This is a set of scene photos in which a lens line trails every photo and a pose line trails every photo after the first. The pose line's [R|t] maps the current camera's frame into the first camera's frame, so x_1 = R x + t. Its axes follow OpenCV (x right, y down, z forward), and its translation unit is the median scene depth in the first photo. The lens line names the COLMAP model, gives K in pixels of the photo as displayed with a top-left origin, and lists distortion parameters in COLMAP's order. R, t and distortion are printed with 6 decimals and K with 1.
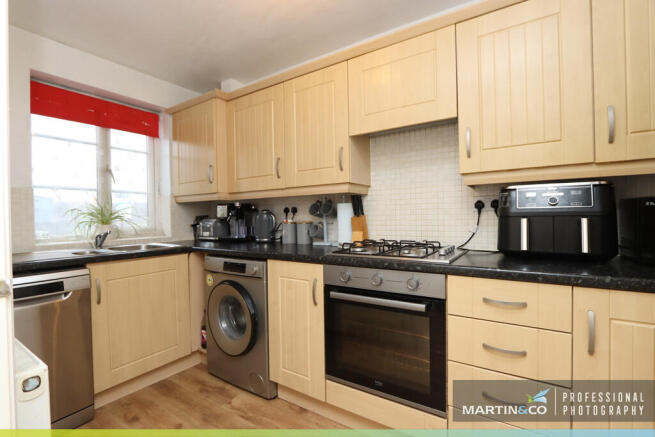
lens RADIAL K [[300.7, 0, 327.3], [0, 300.7, 216.3], [0, 0, 1]] dist [-0.013498, 0.000921]
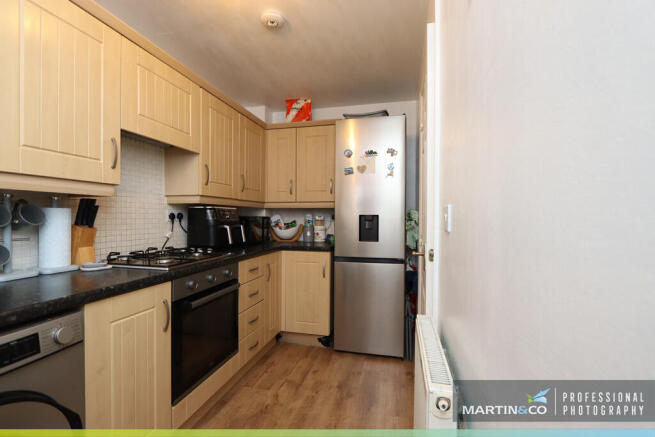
lens RADIAL K [[300.7, 0, 327.4], [0, 300.7, 219.7], [0, 0, 1]] dist [-0.013498, 0.000921]
pose [[-0.333432, 0.005959, 0.942755, -0.913752], [0.005166, 0.999977, -0.004493, -0.013909], [-0.942760, 0.003372, -0.333455, 0.774592]]
